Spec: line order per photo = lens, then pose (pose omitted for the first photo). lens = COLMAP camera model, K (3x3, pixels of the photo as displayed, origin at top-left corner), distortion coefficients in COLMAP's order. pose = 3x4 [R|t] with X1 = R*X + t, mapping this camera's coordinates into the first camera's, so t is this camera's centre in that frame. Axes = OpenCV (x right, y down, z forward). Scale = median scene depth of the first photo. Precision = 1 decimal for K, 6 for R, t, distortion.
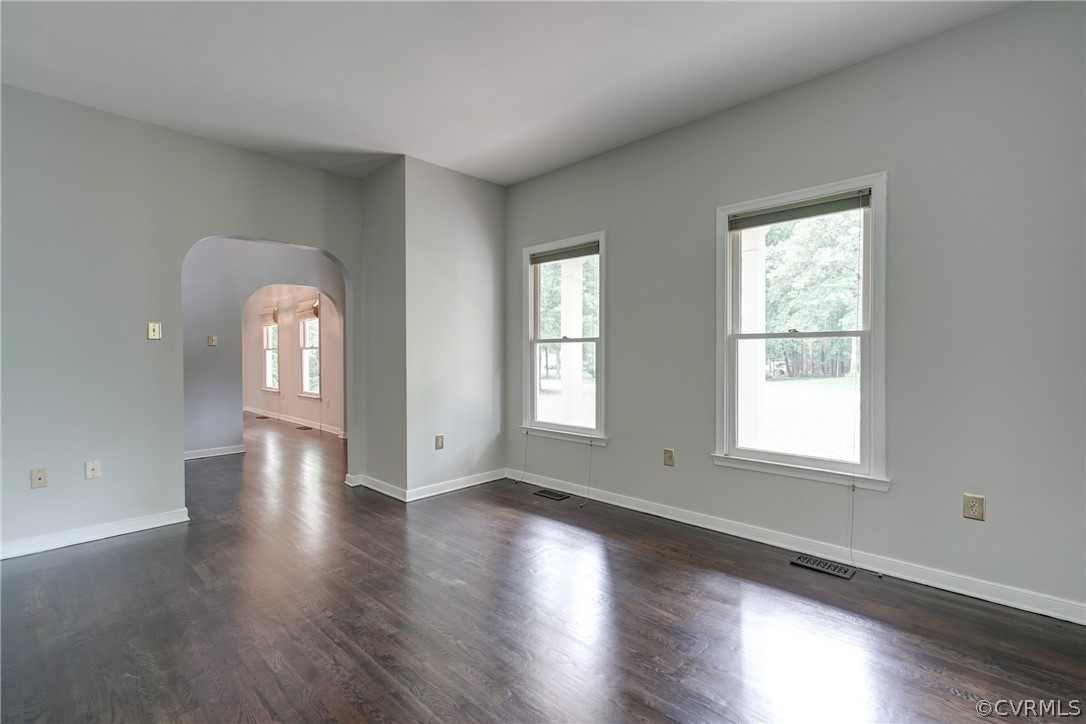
lens RADIAL K [[496.2, 0, 544.1], [0, 496.2, 357.4], [0, 0, 1]] dist [0.023639, 0.000274]
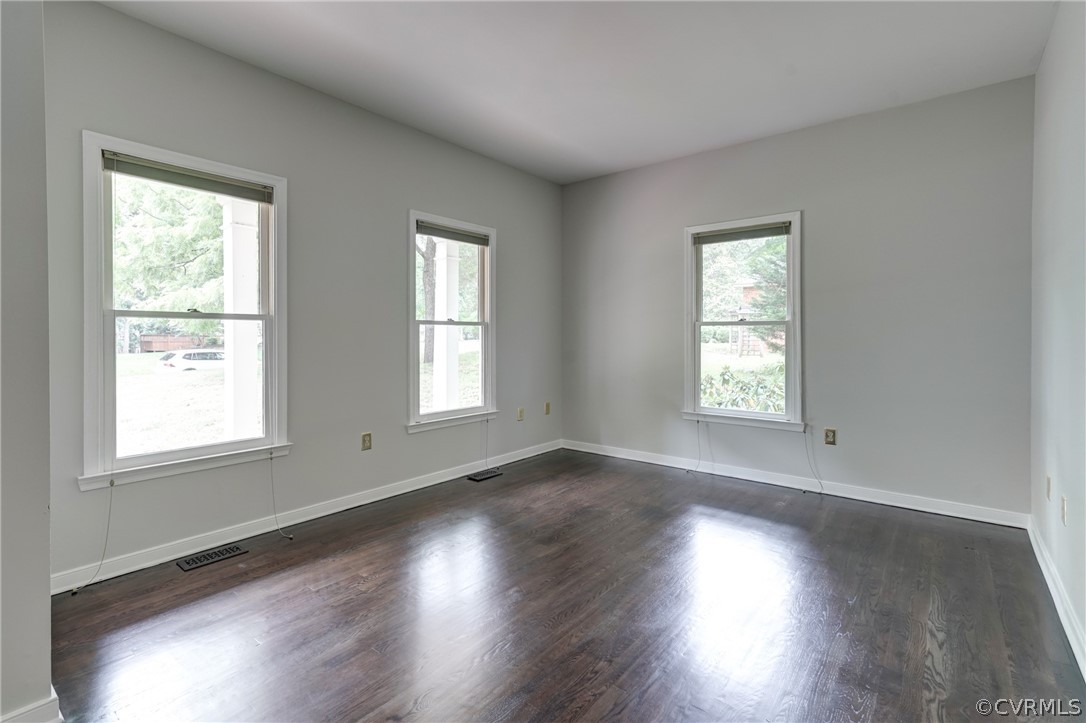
lens RADIAL K [[496.2, 0, 547.3], [0, 496.2, 340.6], [0, 0, 1]] dist [0.023639, 0.000274]
pose [[-0.066374, -0.008491, 0.997759, -0.662142], [0.004388, 0.999952, 0.008802, -0.005306], [-0.997785, 0.004962, -0.066334, 0.618518]]
